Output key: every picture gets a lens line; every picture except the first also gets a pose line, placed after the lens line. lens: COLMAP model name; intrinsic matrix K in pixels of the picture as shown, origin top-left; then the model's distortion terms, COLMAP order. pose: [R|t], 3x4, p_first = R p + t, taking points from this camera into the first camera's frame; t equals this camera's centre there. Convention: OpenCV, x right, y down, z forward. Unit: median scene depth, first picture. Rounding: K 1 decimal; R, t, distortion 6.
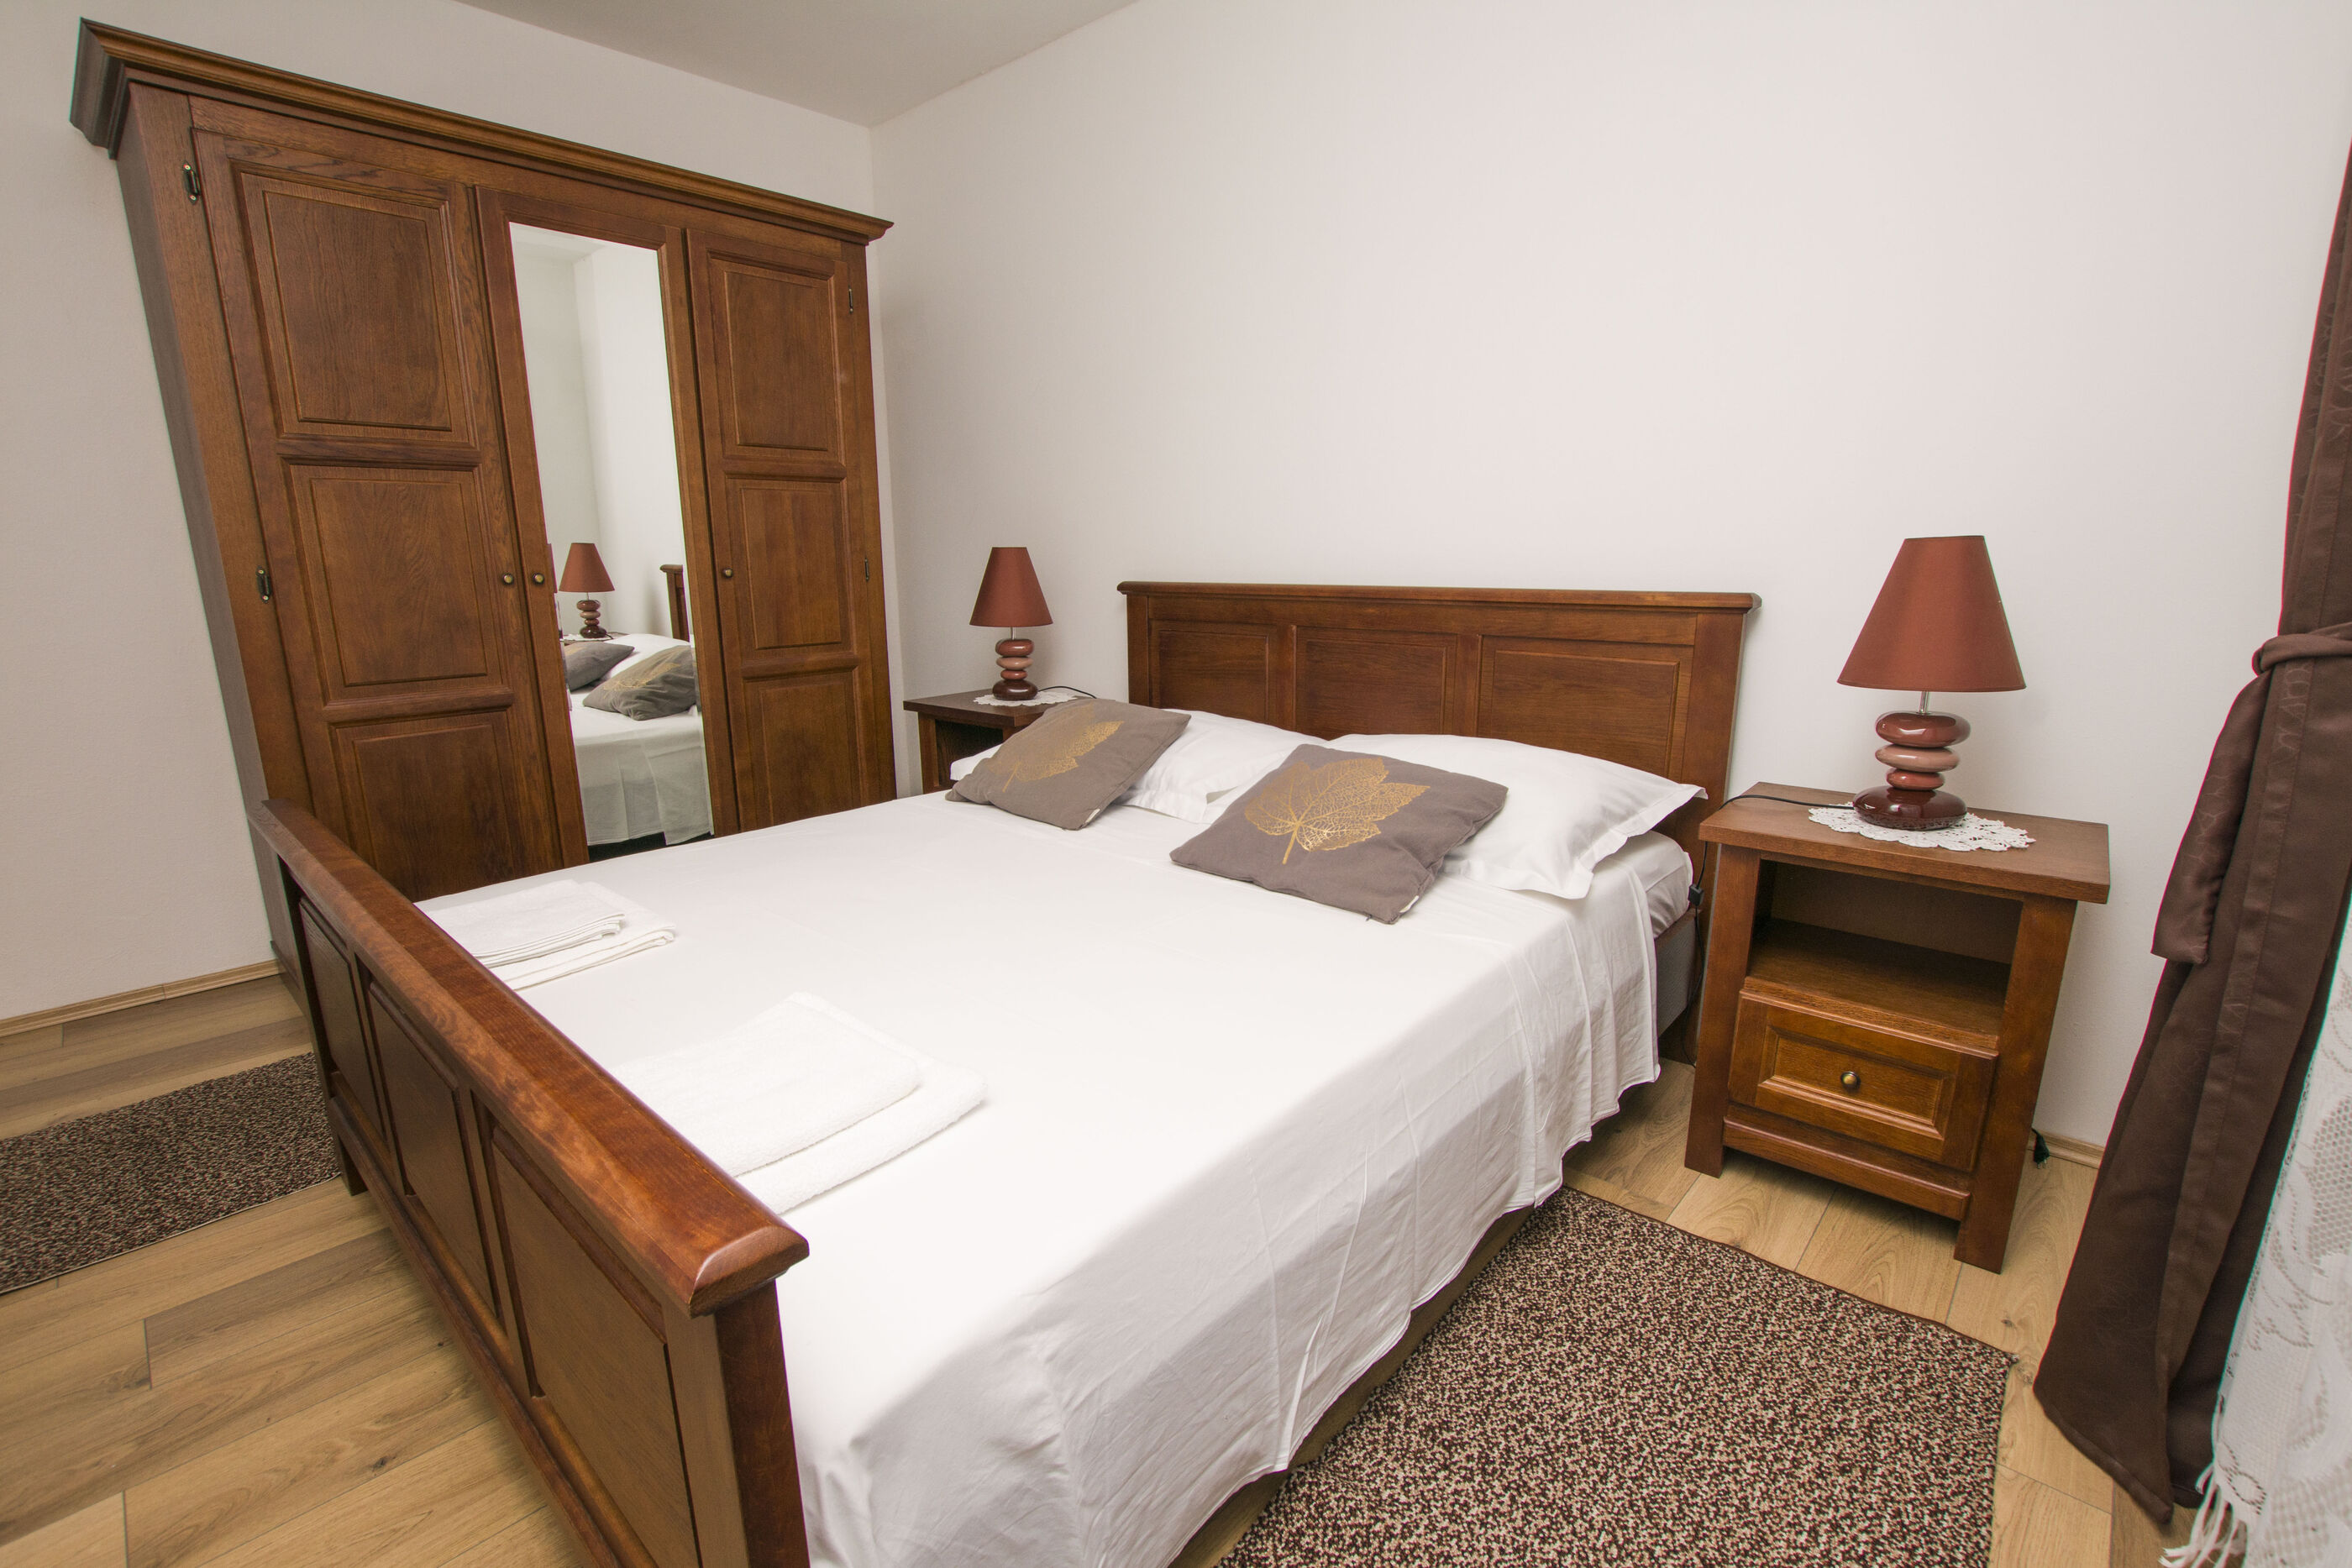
lens RADIAL K [[1050.7, 0, 1196.9], [0, 1050.7, 780.5], [0, 0, 1]] dist [-0.028262, 0.008278]
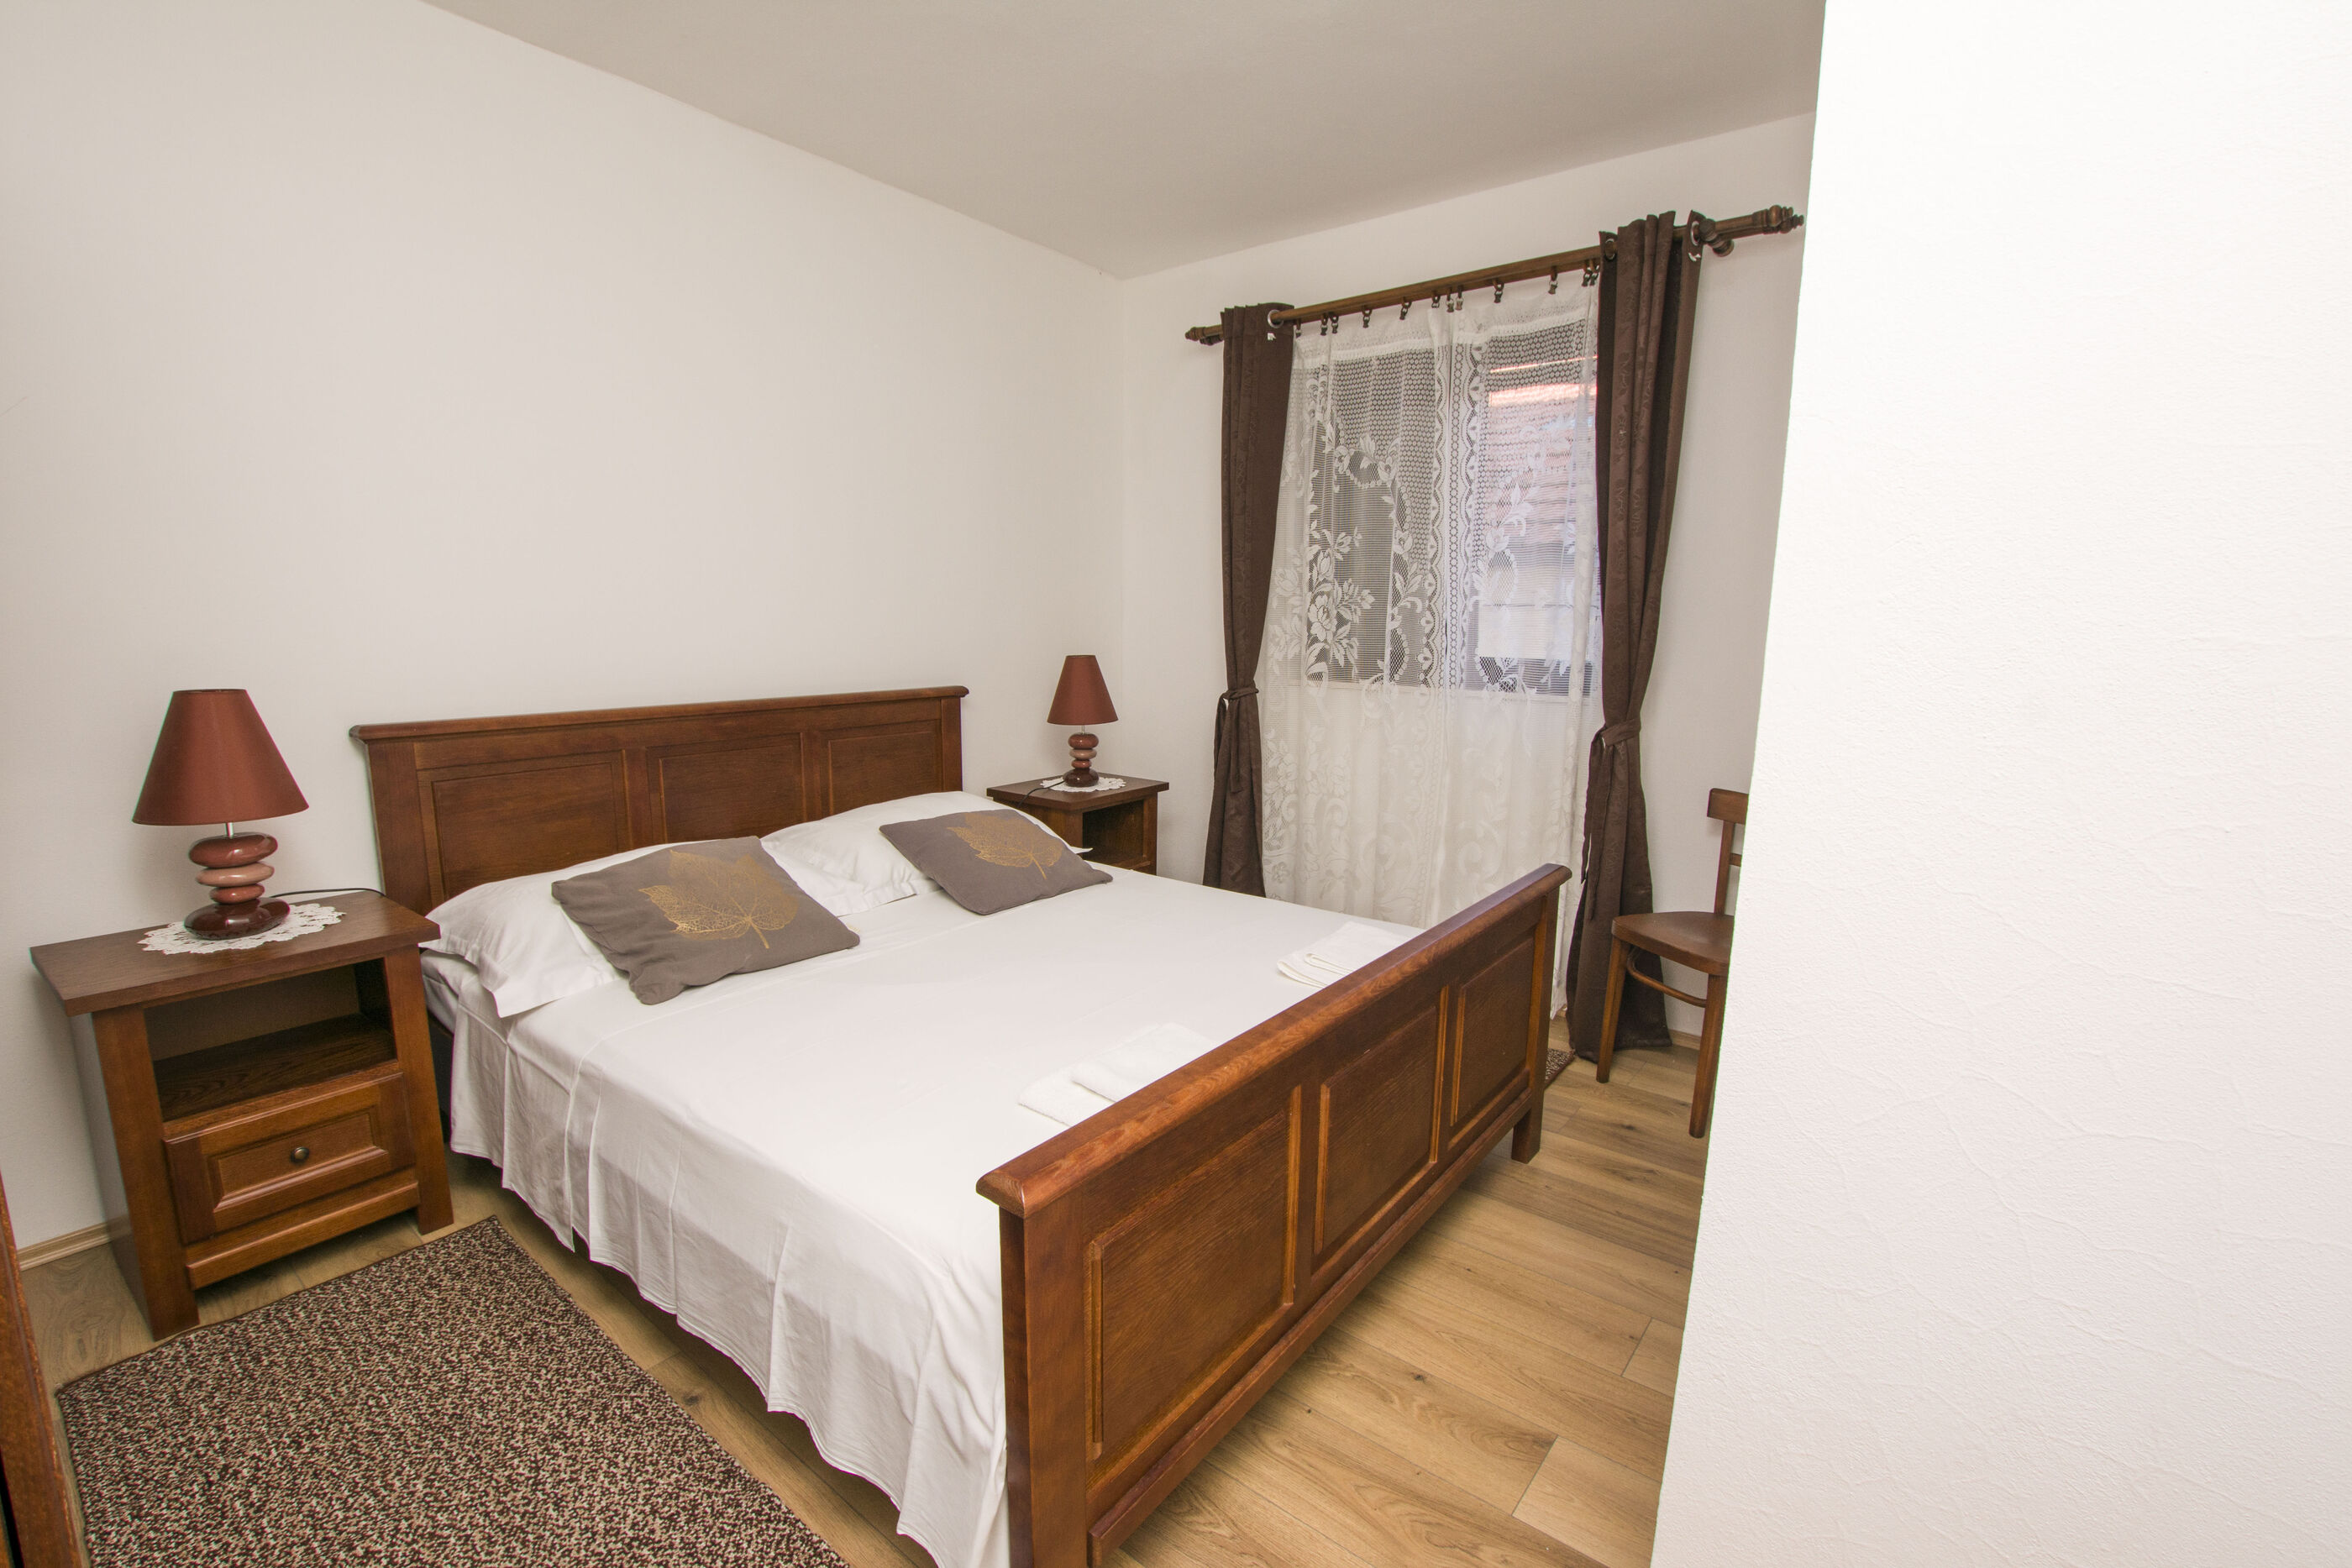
lens RADIAL K [[1041.1, 0, 1169.2], [0, 1041.1, 799.5], [0, 0, 1]] dist [-0.029484, 0.000112]
pose [[-0.042347, -0.162081, 0.985868, -1.073527], [0.212773, 0.962654, 0.167404, -0.189199], [-0.976184, 0.216855, -0.006279, 0.634554]]
